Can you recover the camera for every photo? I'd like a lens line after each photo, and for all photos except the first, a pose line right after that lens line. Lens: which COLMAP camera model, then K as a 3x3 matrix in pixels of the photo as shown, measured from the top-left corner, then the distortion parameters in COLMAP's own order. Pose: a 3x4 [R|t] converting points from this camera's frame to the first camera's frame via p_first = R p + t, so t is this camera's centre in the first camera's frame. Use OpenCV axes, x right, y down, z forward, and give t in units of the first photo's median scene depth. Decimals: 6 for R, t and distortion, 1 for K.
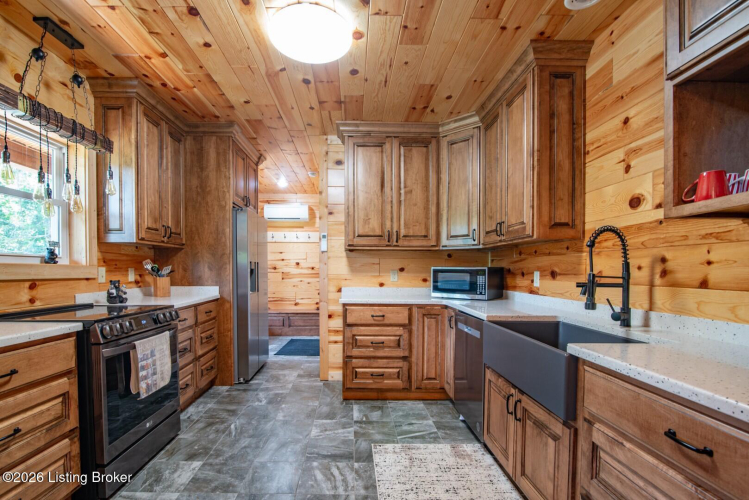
lens RADIAL K [[349.2, 0, 334.5], [0, 349.2, 283.2], [0, 0, 1]] dist [-0.022951, 0.001071]
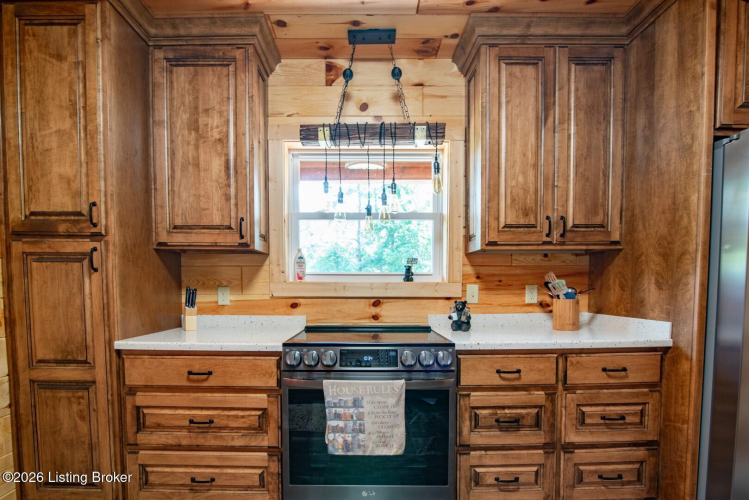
lens RADIAL K [[349.2, 0, 367.1], [0, 349.2, 310.1], [0, 0, 1]] dist [-0.022951, 0.001071]
pose [[0.050945, 0.064200, -0.996636, 0.141168], [-0.035702, 0.997411, 0.062425, -0.028177], [0.998063, 0.032402, 0.053105, 0.709344]]
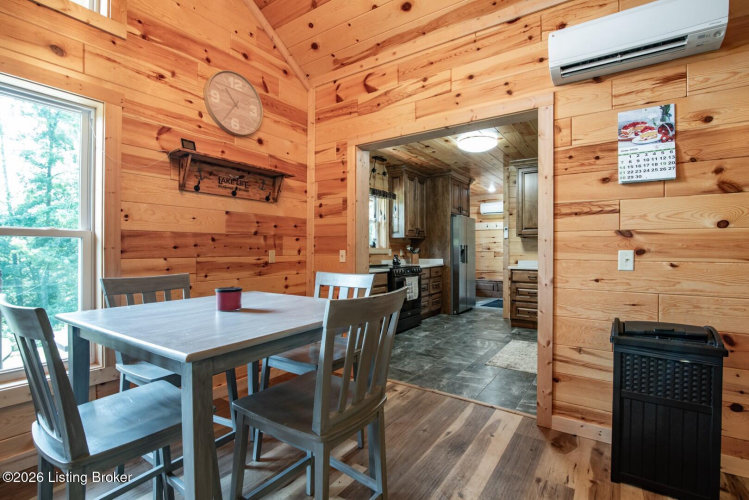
lens RADIAL K [[349.2, 0, 380.0], [0, 349.2, 250.7], [0, 0, 1]] dist [-0.022951, 0.001071]
pose [[0.848631, -0.004533, -0.528965, 0.442320], [-0.014574, 0.999383, -0.031947, 0.036300], [0.528784, 0.034820, 0.848042, -0.907436]]
